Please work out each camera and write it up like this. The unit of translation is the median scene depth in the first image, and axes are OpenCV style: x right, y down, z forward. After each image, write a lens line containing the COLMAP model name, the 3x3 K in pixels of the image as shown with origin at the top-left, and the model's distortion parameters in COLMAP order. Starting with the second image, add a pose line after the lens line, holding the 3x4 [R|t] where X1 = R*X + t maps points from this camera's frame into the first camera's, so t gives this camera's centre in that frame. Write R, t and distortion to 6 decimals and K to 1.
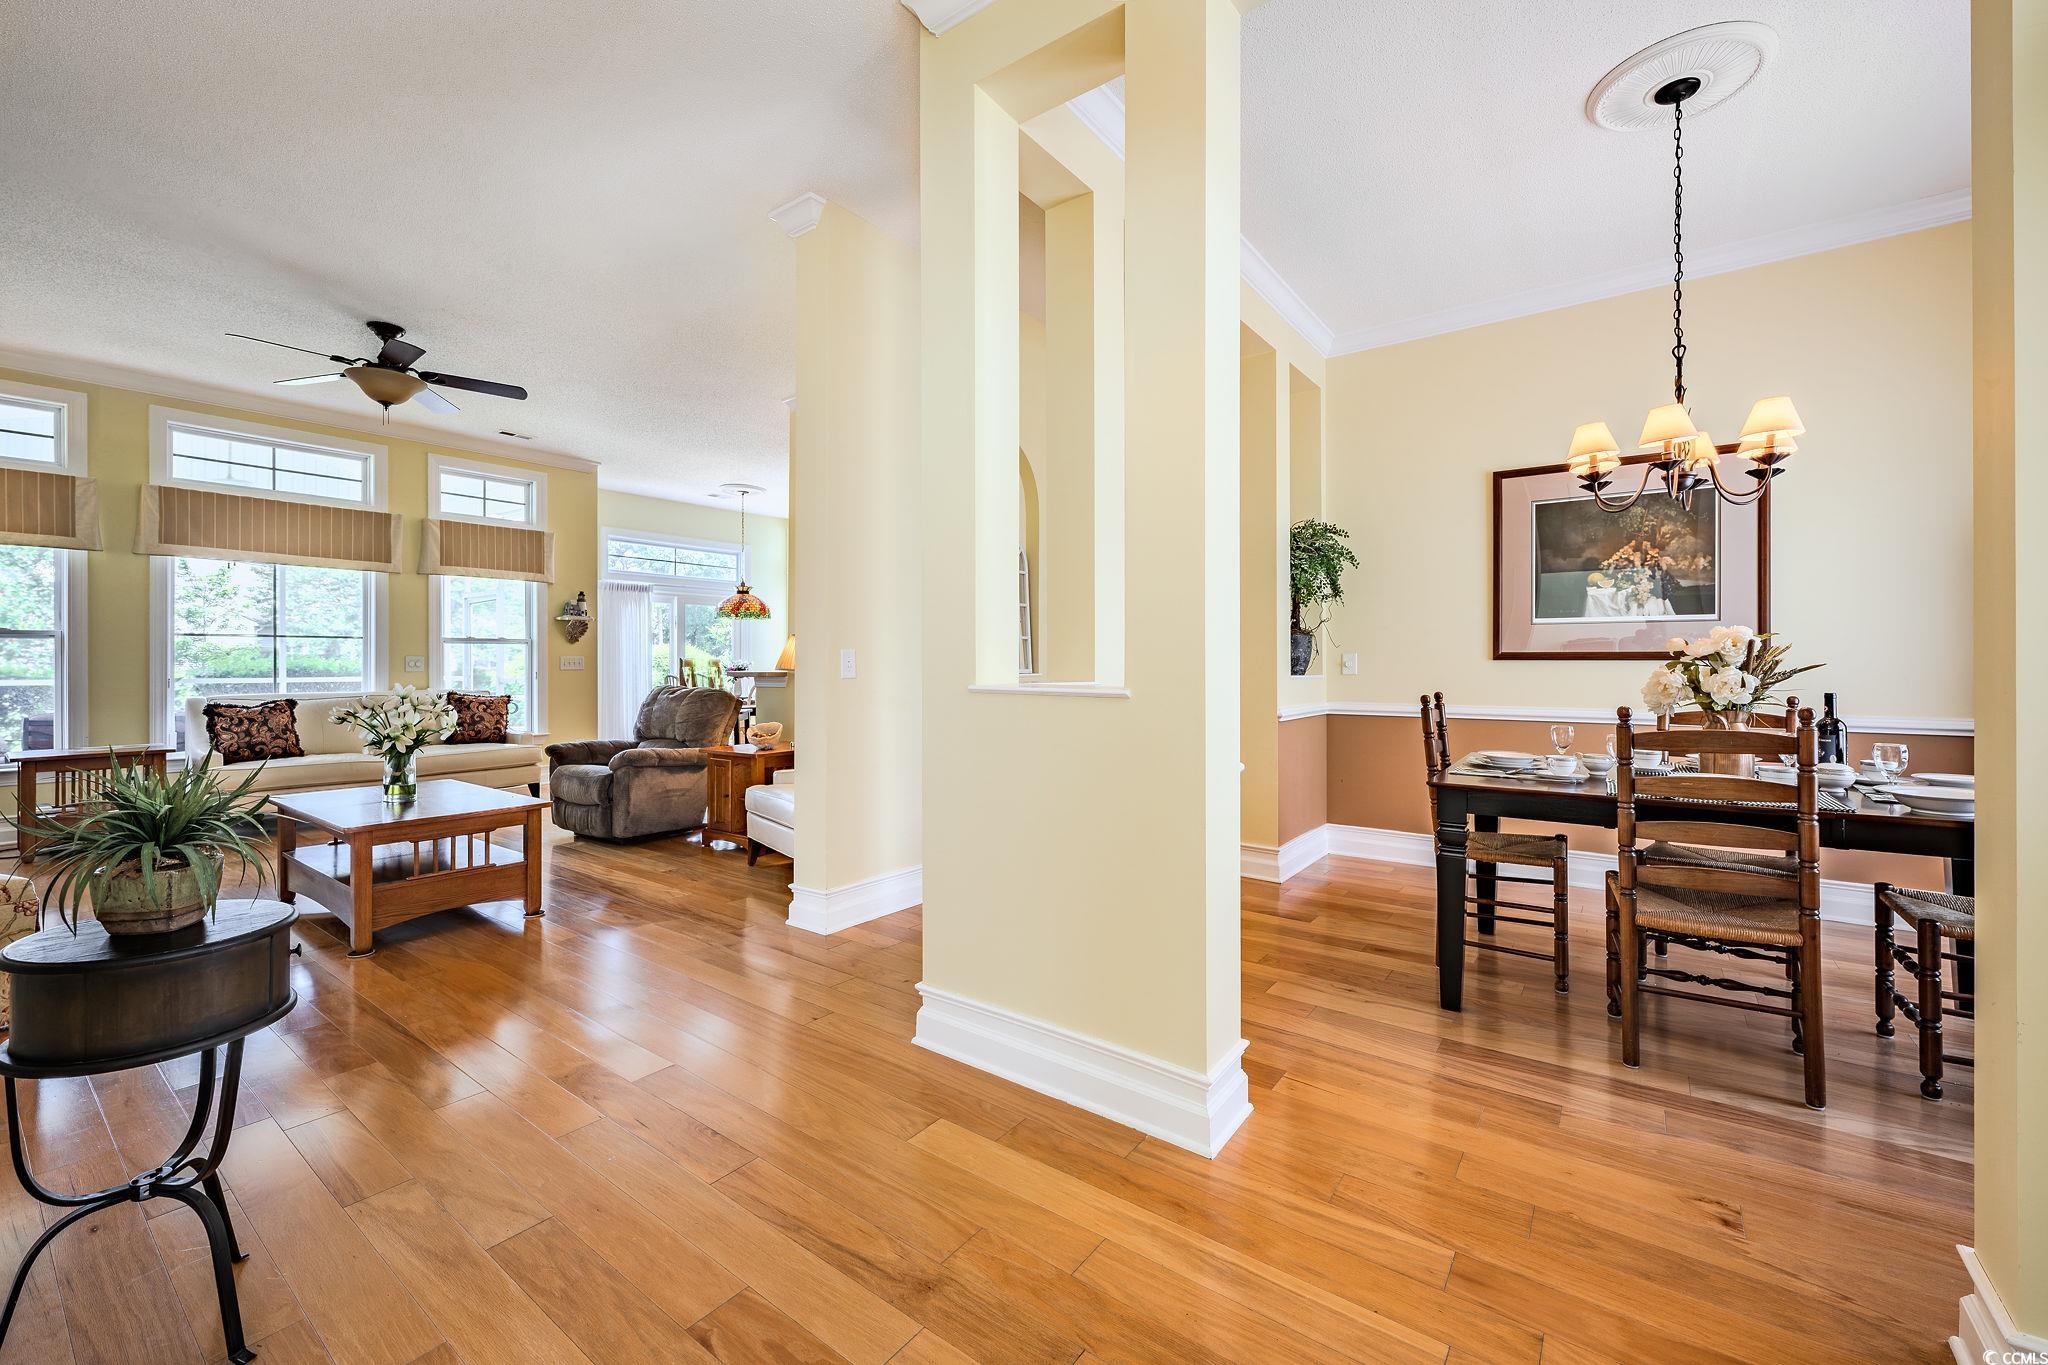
lens RADIAL K [[828.2, 0, 1020.7], [0, 828.2, 661.3], [0, 0, 1]] dist [0.000209, 0.000135]
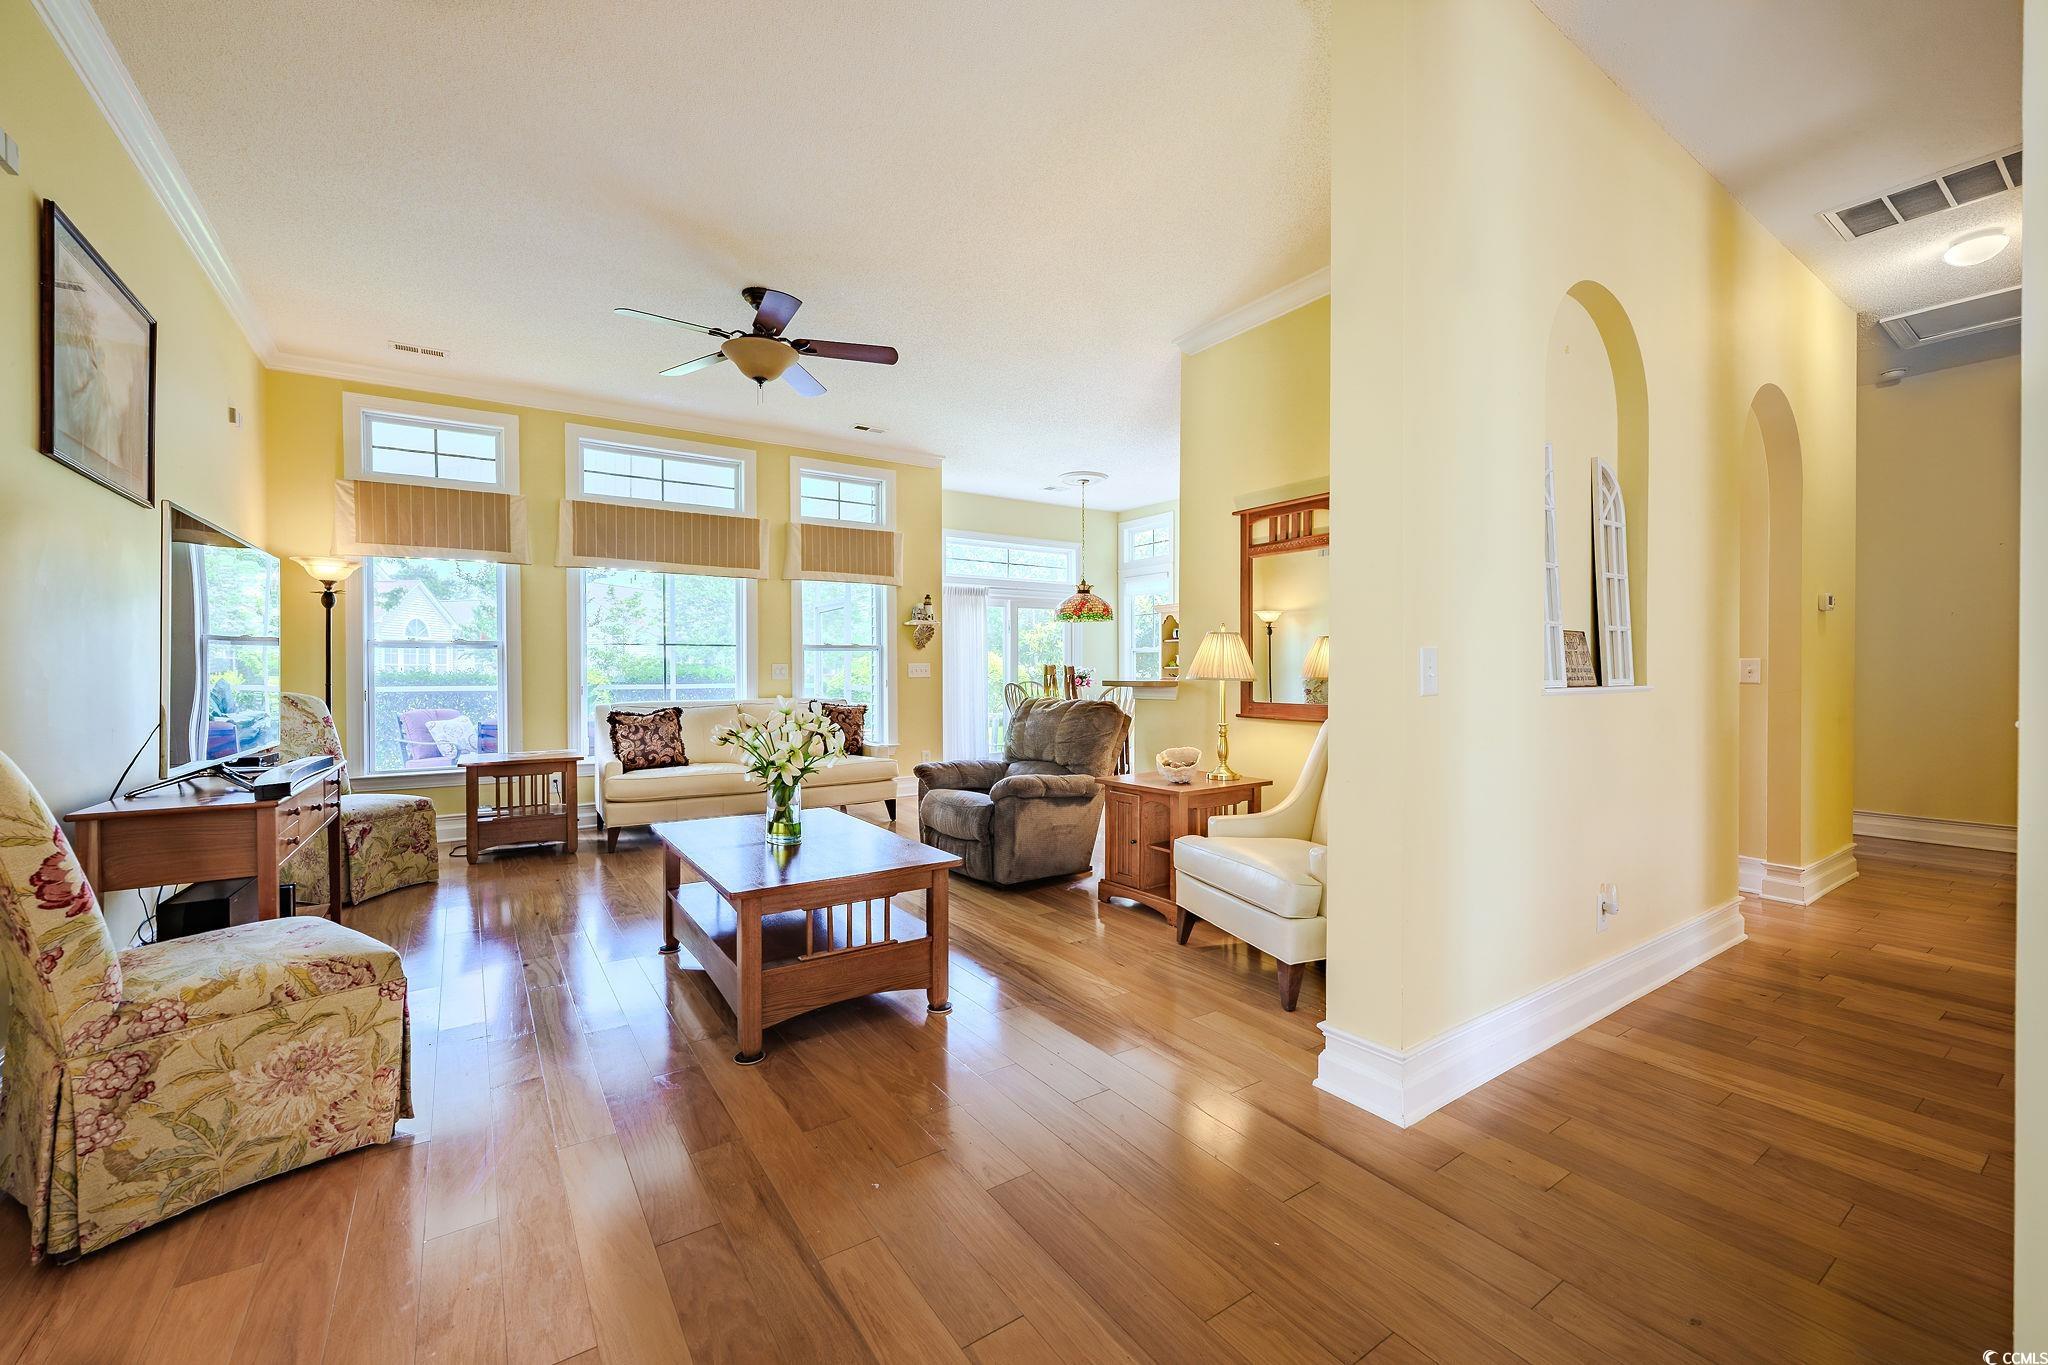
lens RADIAL K [[816.2, 0, 1020.3], [0, 816.2, 676.5], [0, 0, 1]] dist [-0.000365, -0.000028]
pose [[0.946495, 0.000642, -0.322718, -0.187605], [0.002780, 0.999945, 0.010143, -0.000101], [0.322707, -0.010498, 0.946441, 0.220309]]
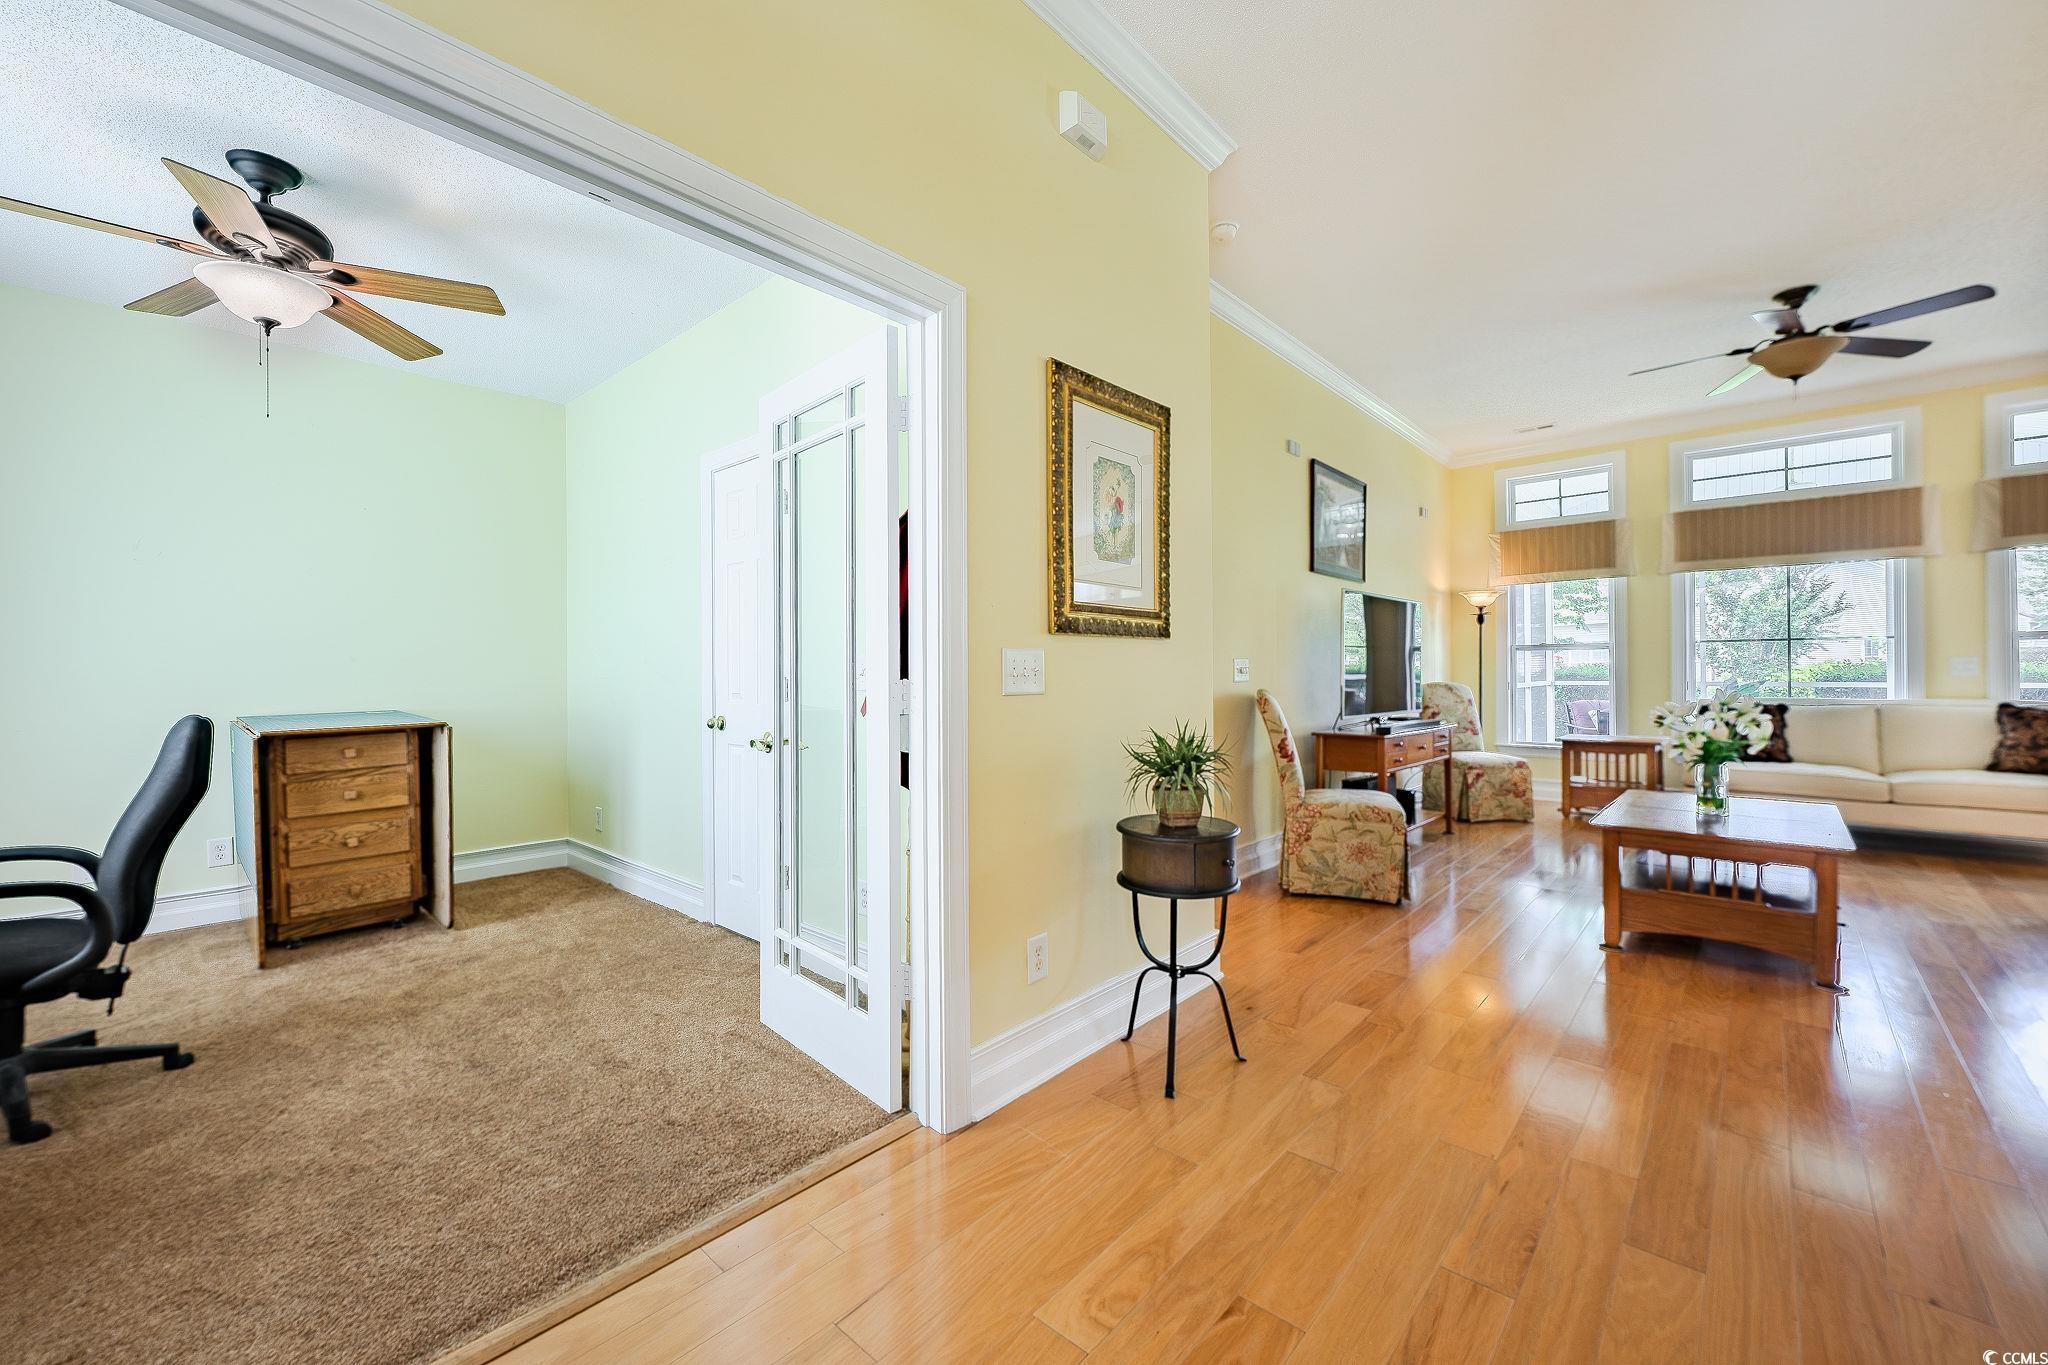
lens RADIAL K [[816.2, 0, 1020.3], [0, 816.2, 676.5], [0, 0, 1]] dist [-0.000365, -0.000028]
pose [[-0.085433, 0.006809, -0.996321, 0.164062], [0.007806, 0.999951, 0.006165, 0.000670], [0.996313, -0.007250, -0.085481, 0.202944]]
